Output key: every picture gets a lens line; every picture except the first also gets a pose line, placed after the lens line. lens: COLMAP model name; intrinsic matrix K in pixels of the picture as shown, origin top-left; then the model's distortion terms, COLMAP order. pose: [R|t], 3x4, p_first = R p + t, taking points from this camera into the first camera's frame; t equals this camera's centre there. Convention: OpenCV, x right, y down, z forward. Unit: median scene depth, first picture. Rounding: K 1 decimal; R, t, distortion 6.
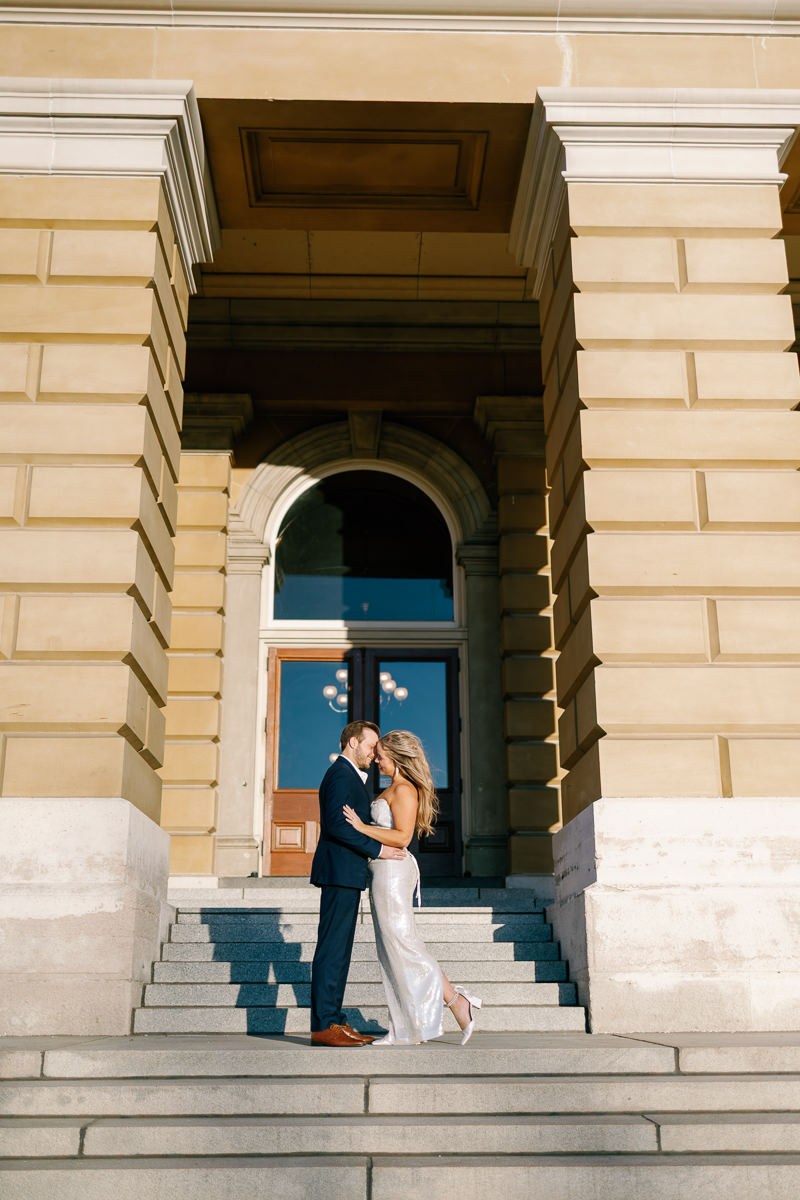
lens RADIAL K [[1235.0, 0, 400.0], [0, 1235.0, 600.0], [0, 0, 1]] dist [0.008818, -0.014479]
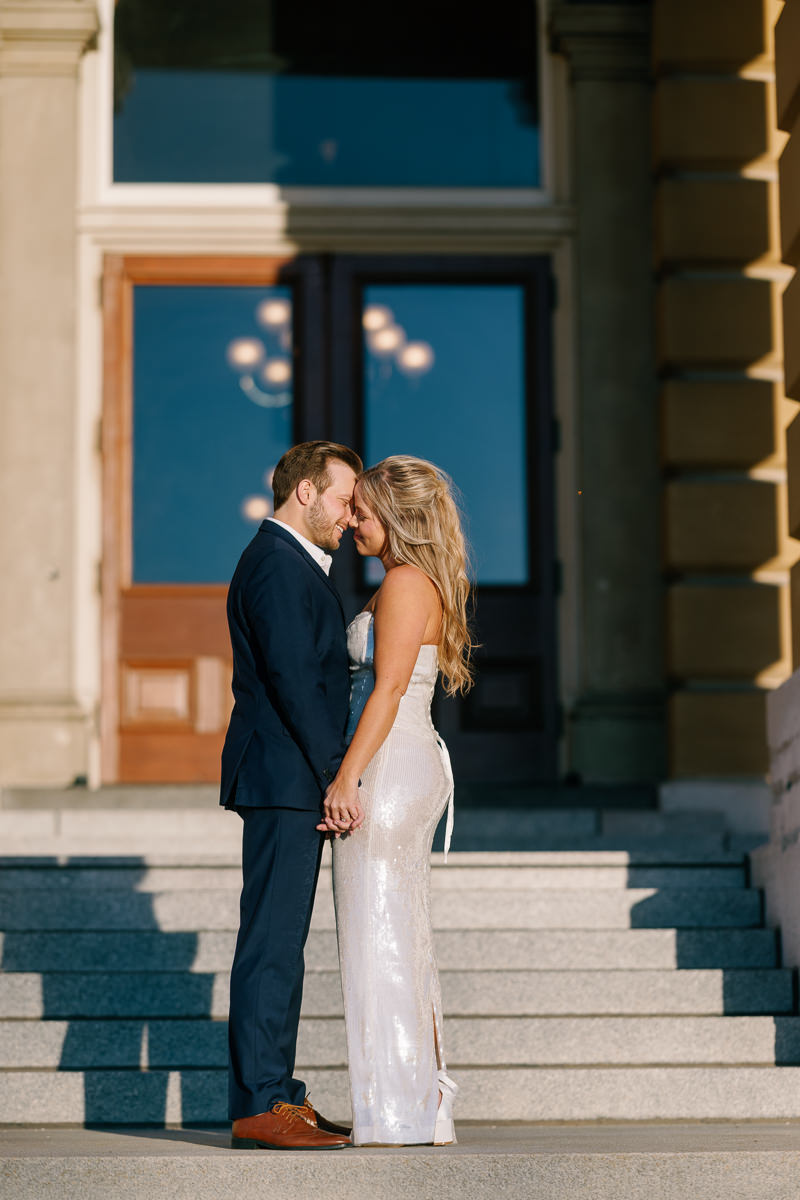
lens RADIAL K [[2240.9, 0, 400.0], [0, 2240.9, 600.0], [0, 0, 1]] dist [0.013912, -0.242012]
pose [[0.999674, -0.004807, -0.025078, 0.013812], [0.008032, 0.991462, 0.130145, 0.055749], [0.024238, -0.130304, 0.991178, 0.222262]]
